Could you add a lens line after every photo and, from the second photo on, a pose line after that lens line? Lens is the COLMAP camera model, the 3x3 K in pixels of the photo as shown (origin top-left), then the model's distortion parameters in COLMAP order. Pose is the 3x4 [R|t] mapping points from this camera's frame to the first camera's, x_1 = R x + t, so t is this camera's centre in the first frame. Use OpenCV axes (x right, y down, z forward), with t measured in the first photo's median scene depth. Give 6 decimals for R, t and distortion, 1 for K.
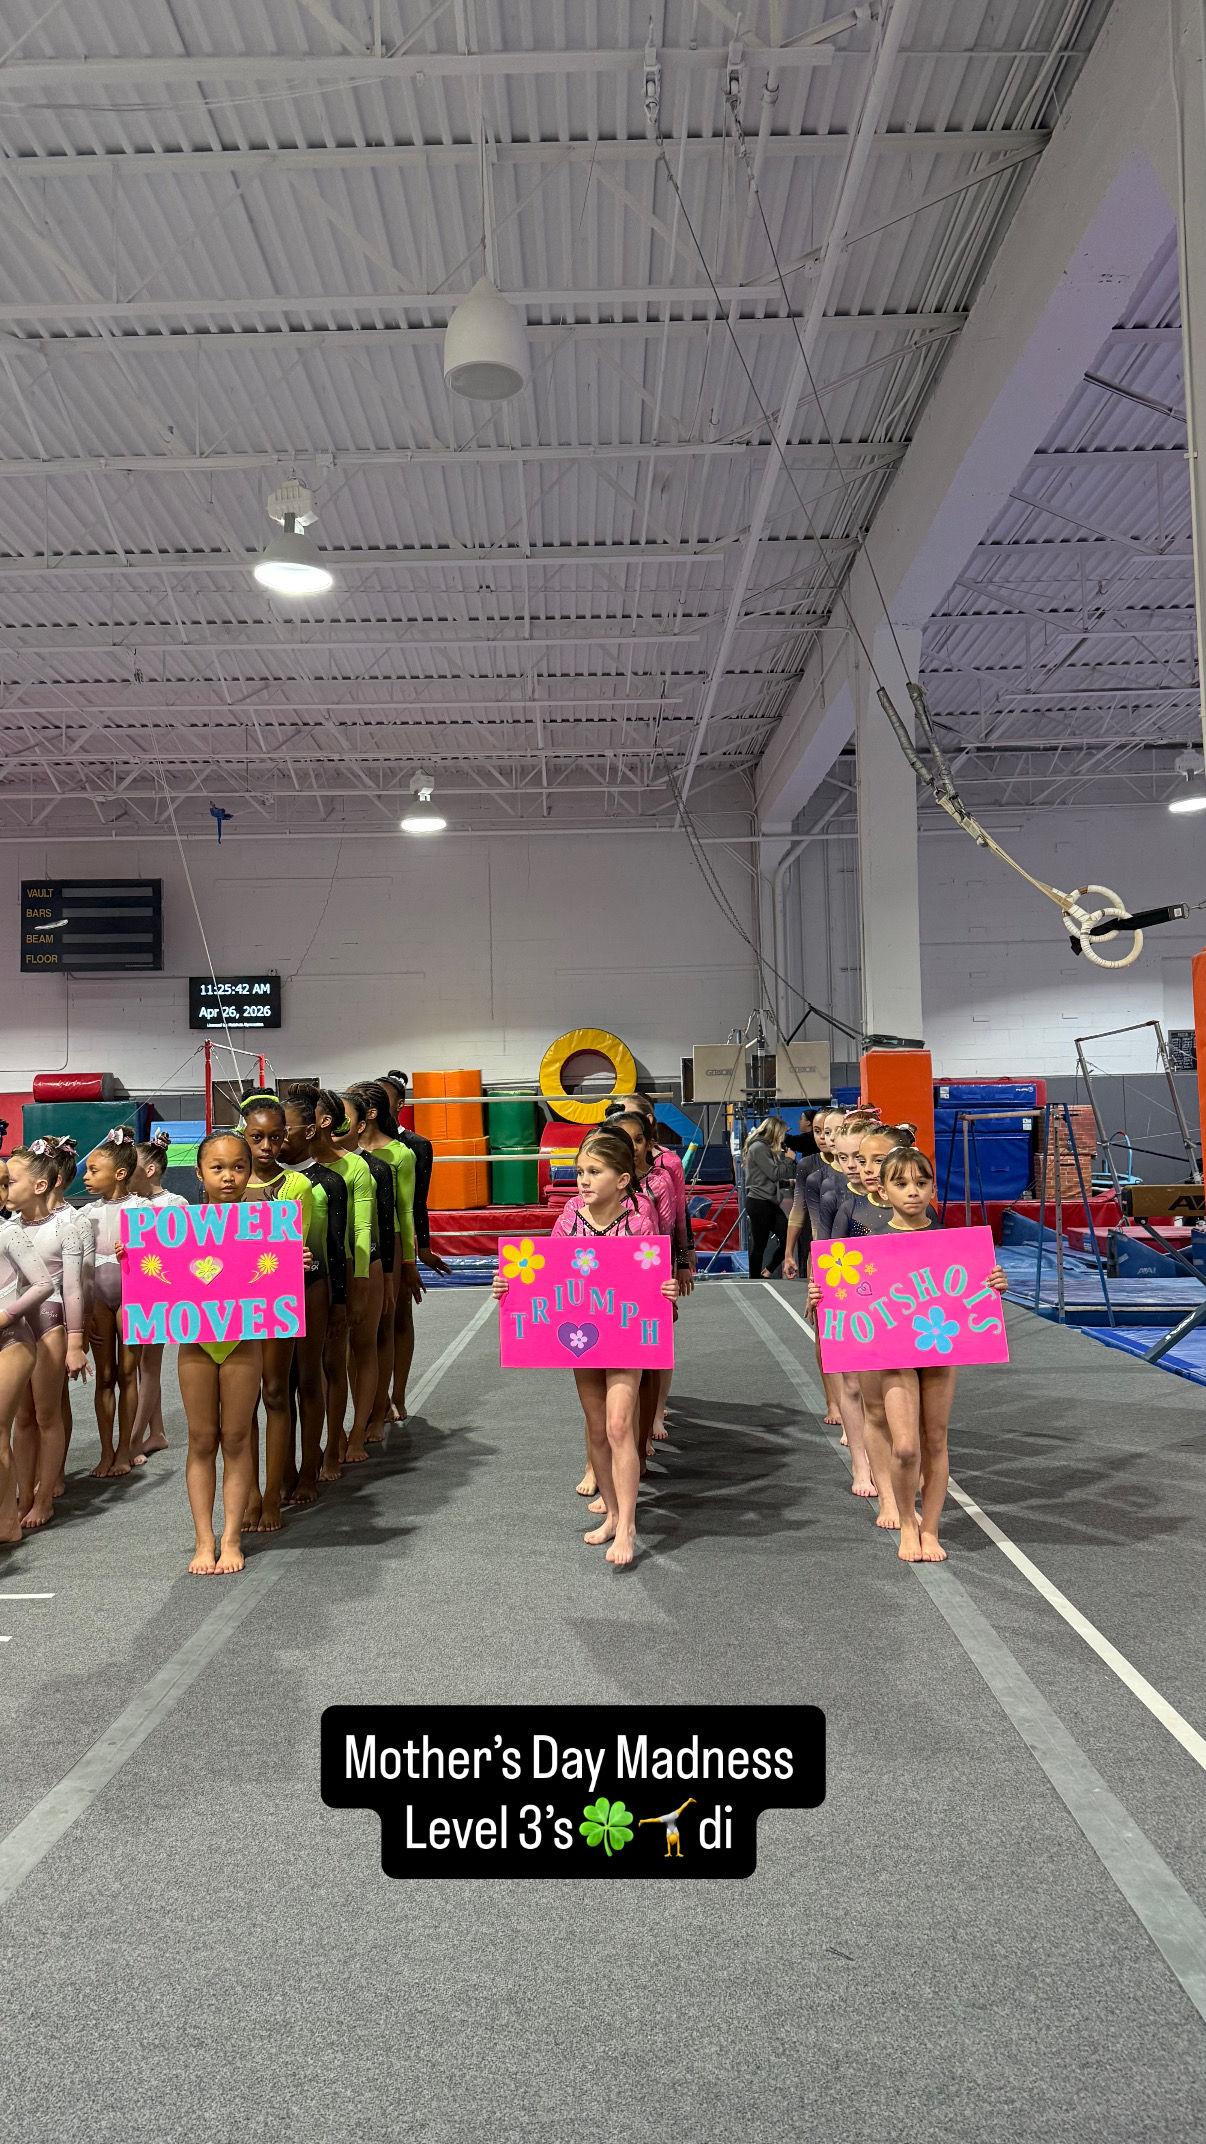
lens RADIAL K [[1578.8, 0, 578.2], [0, 1578.8, 1102.4], [0, 0, 1]] dist [0.060128, -0.056855]
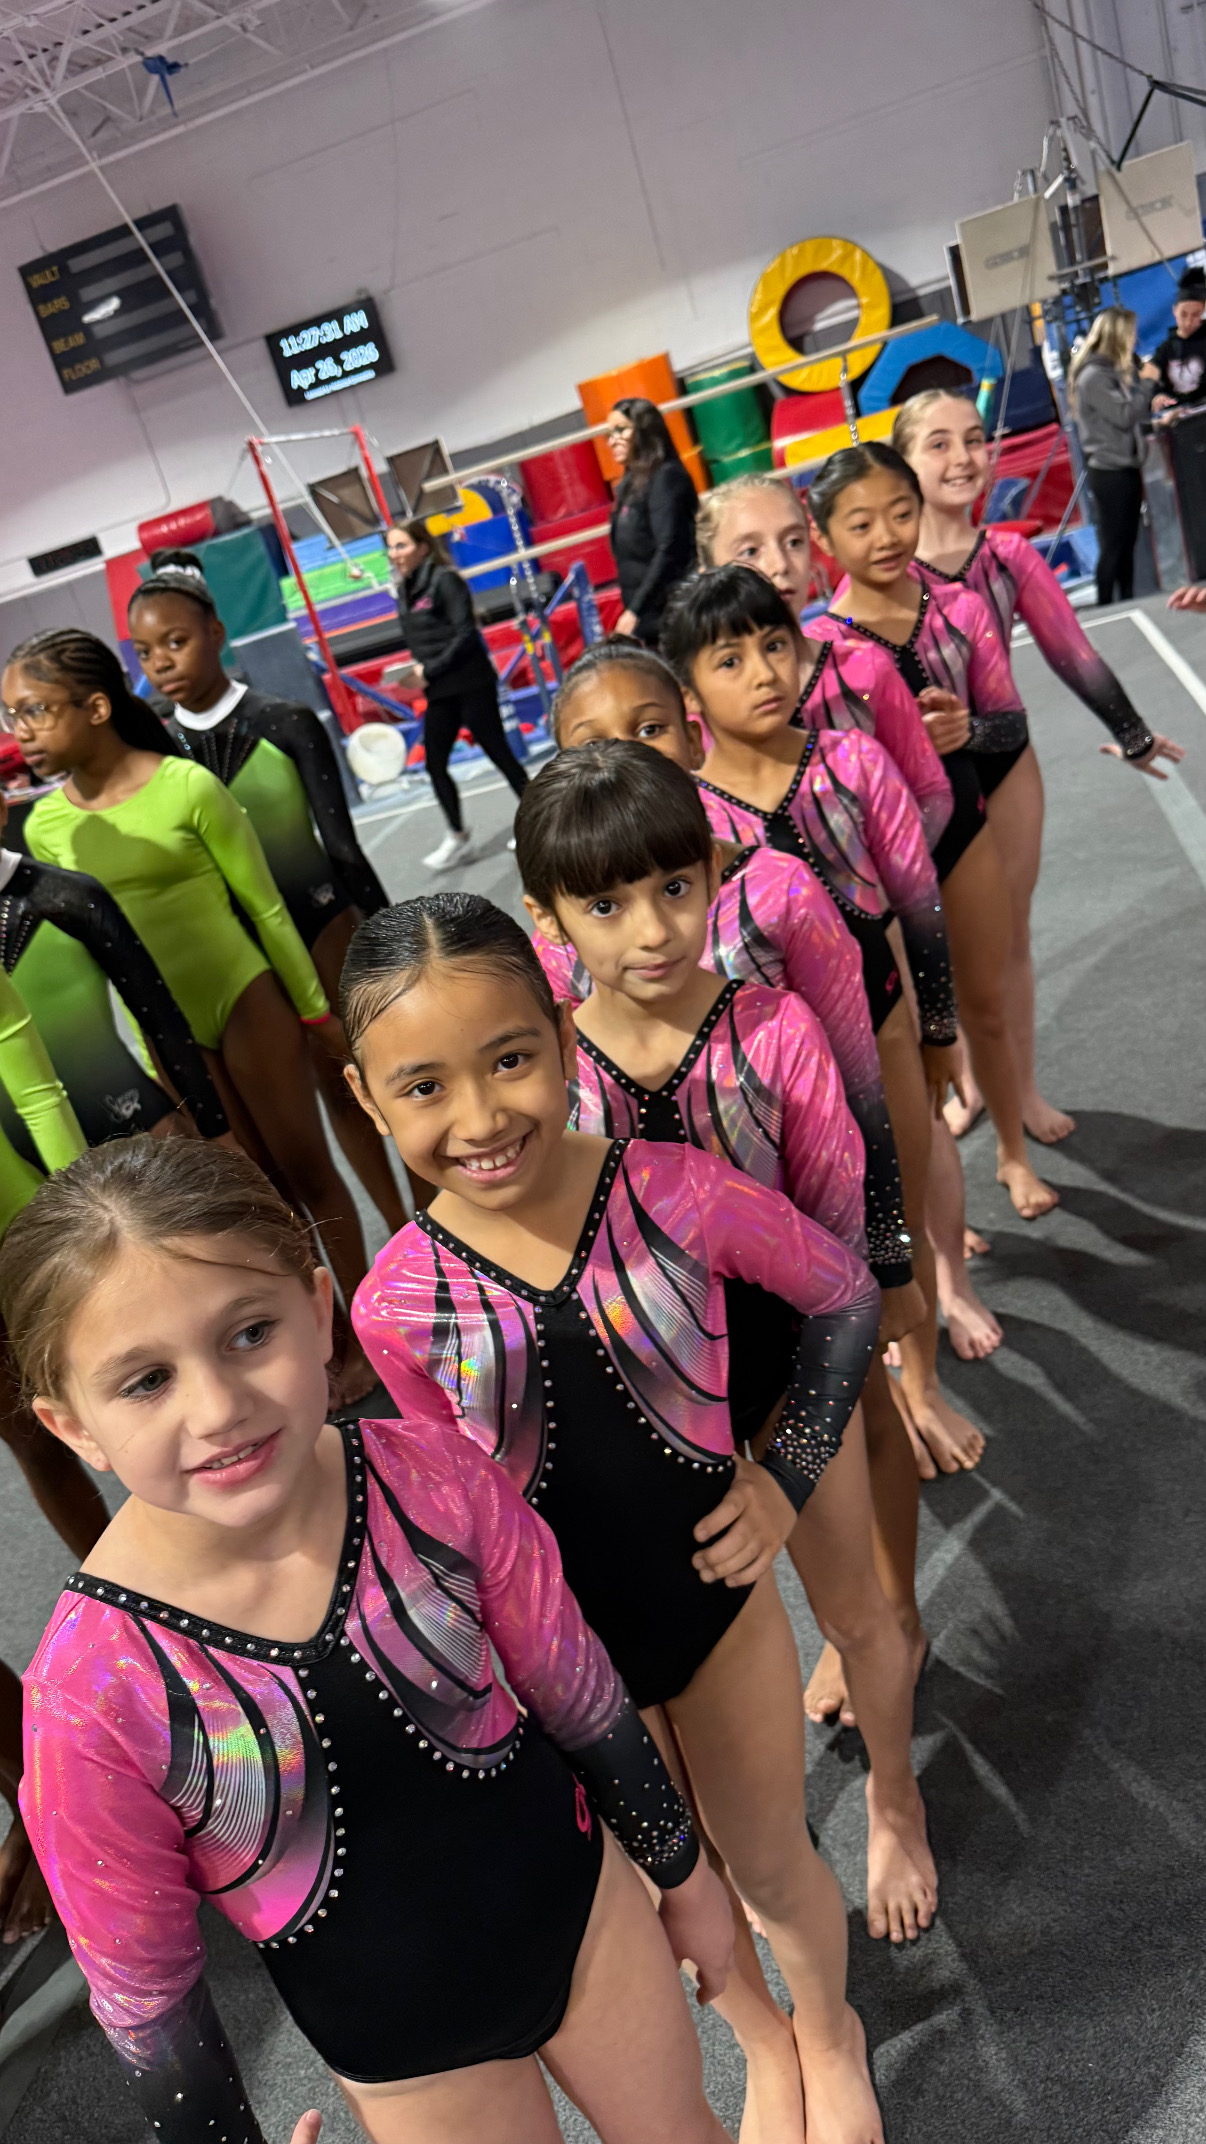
lens RADIAL K [[1578.8, 0, 588.4], [0, 1578.8, 1060.1], [0, 0, 1]] dist [0.060128, -0.056855]
pose [[0.949947, -0.187032, -0.250239, 0.024324], [0.271883, 0.889477, 0.367302, -0.010556], [0.153885, -0.416953, 0.895807, 0.220359]]
